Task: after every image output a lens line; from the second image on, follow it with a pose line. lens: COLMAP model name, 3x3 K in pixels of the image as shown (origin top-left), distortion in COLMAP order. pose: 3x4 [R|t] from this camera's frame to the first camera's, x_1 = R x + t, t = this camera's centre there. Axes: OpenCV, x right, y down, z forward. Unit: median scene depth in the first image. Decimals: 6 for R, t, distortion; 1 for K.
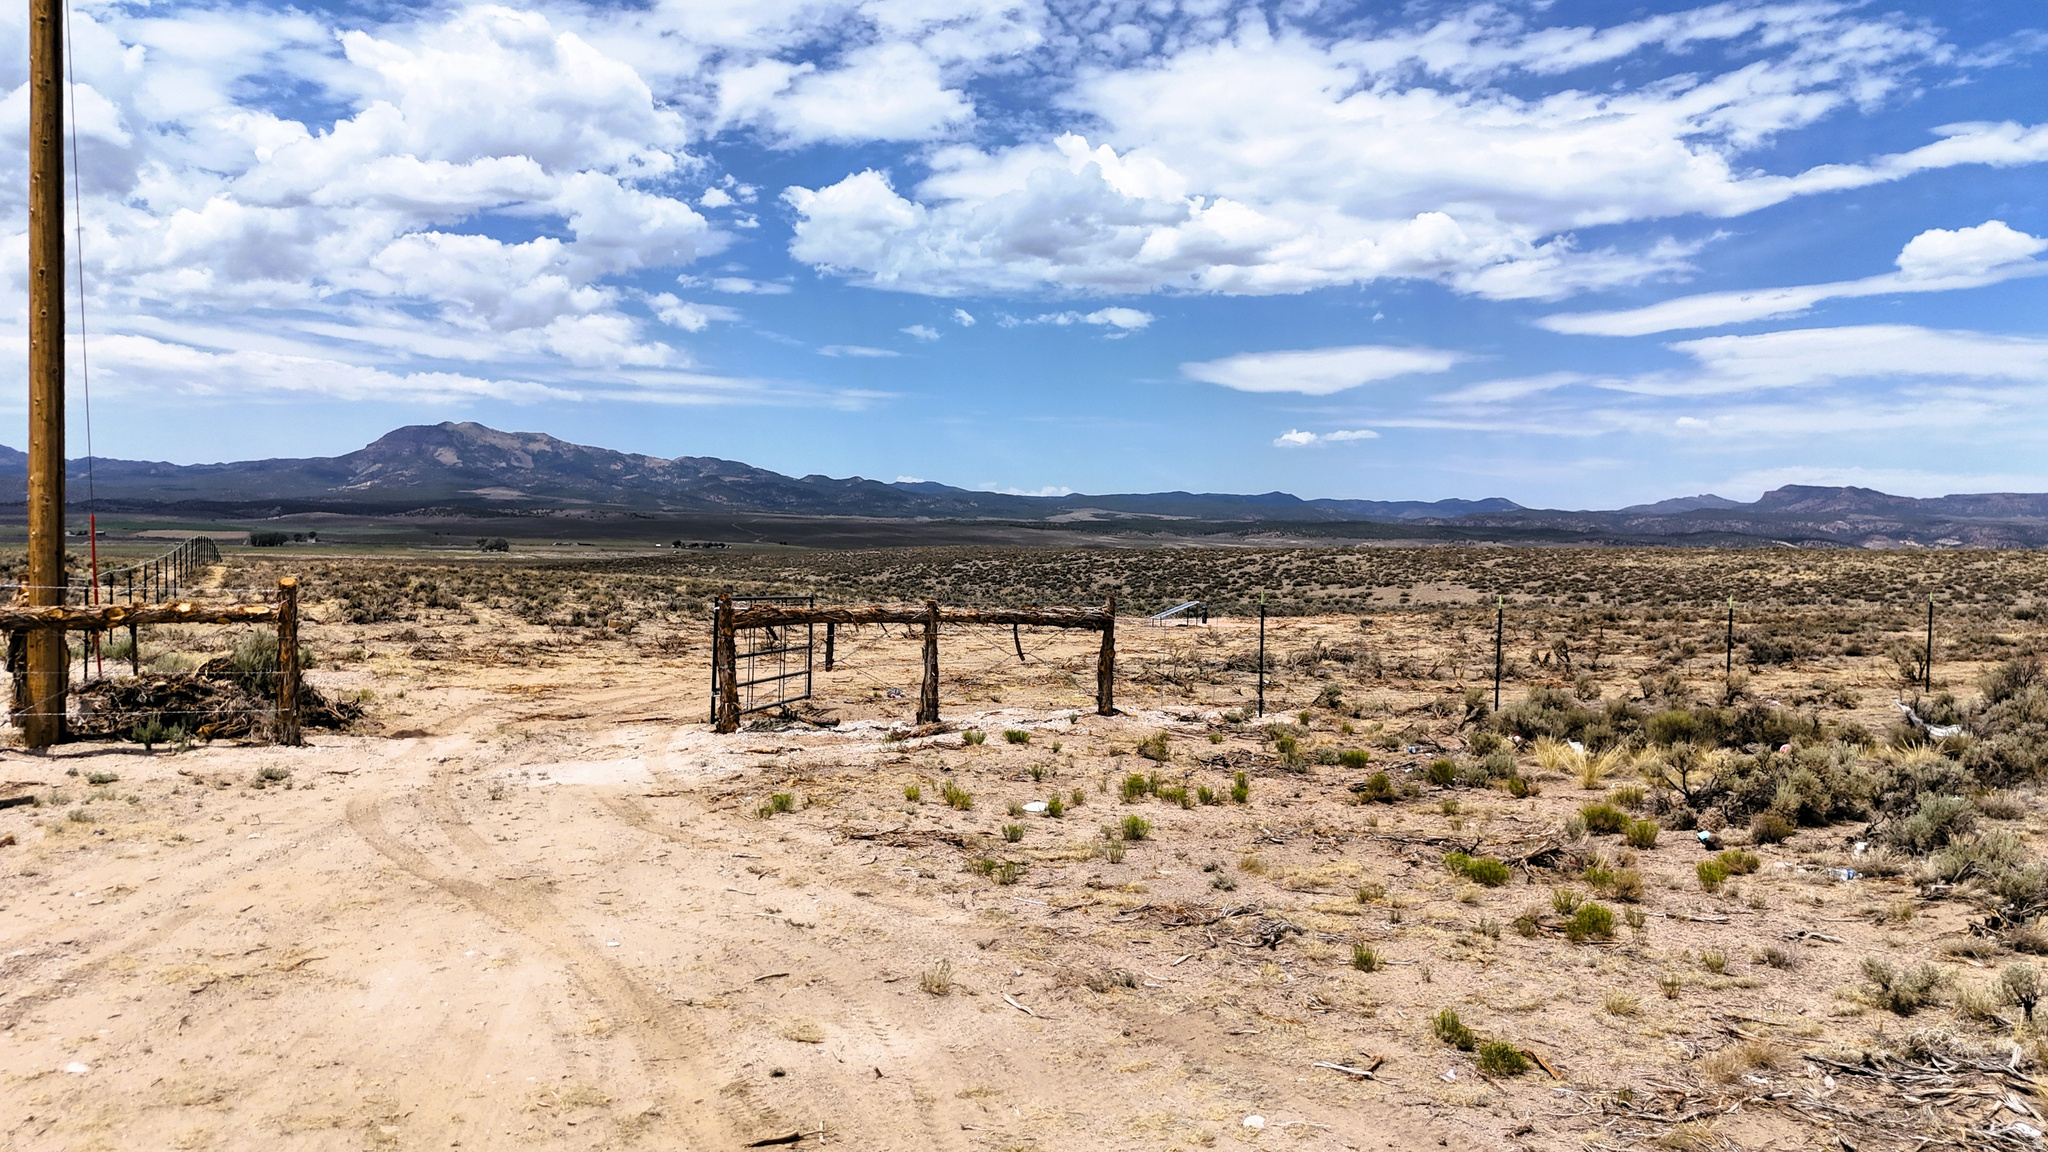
lens RADIAL K [[1618.5, 0, 1008.7], [0, 1618.5, 573.0], [0, 0, 1]] dist [0.077735, -0.019048]
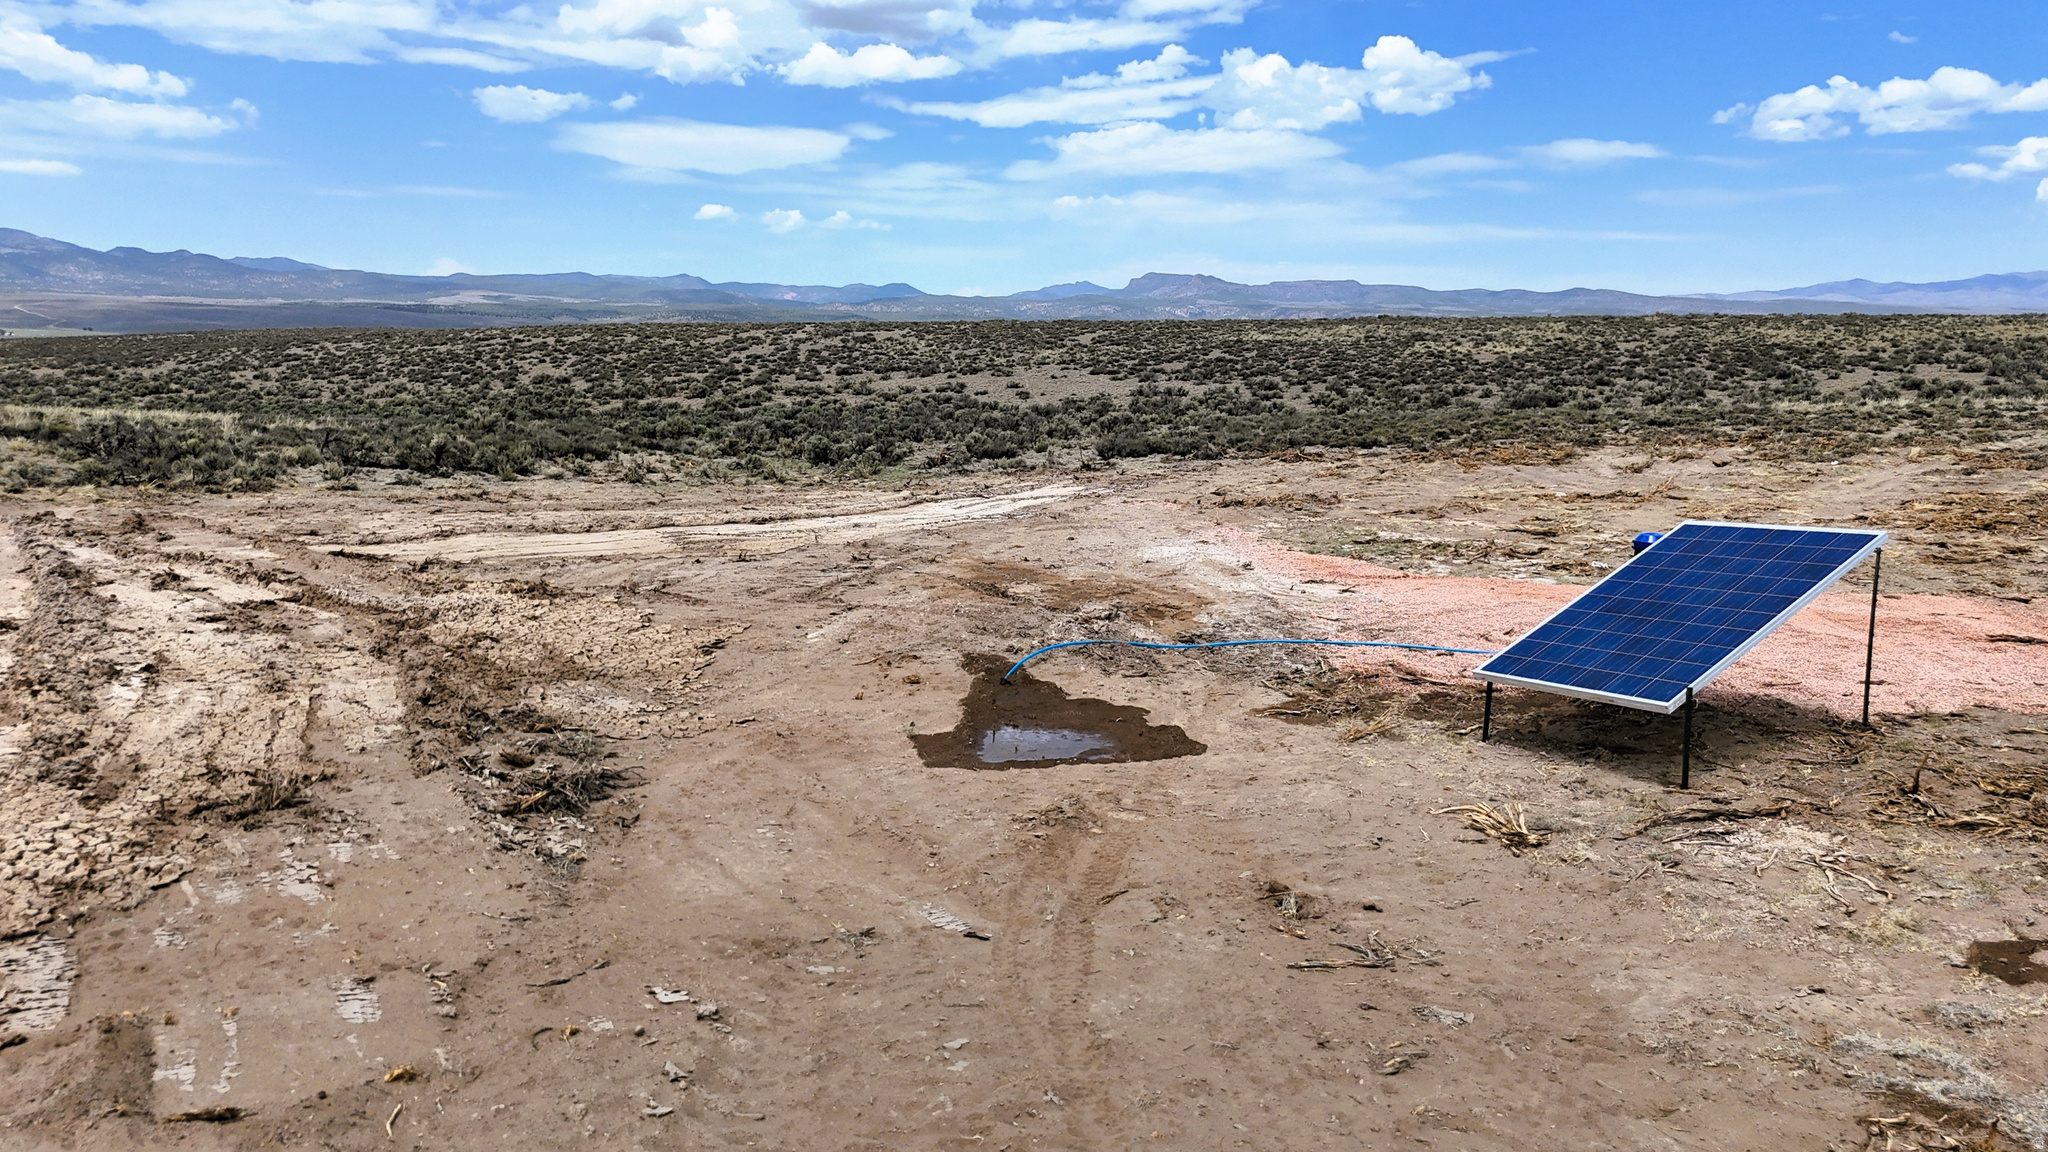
lens RADIAL K [[1618.5, 0, 1036.0], [0, 1618.5, 574.2], [0, 0, 1]] dist [0.077735, -0.019048]
pose [[0.930790, -0.062051, 0.360250, 0.003396], [0.014256, 0.990900, 0.133843, 0.000879], [-0.365276, -0.119444, 0.923204, 0.297135]]
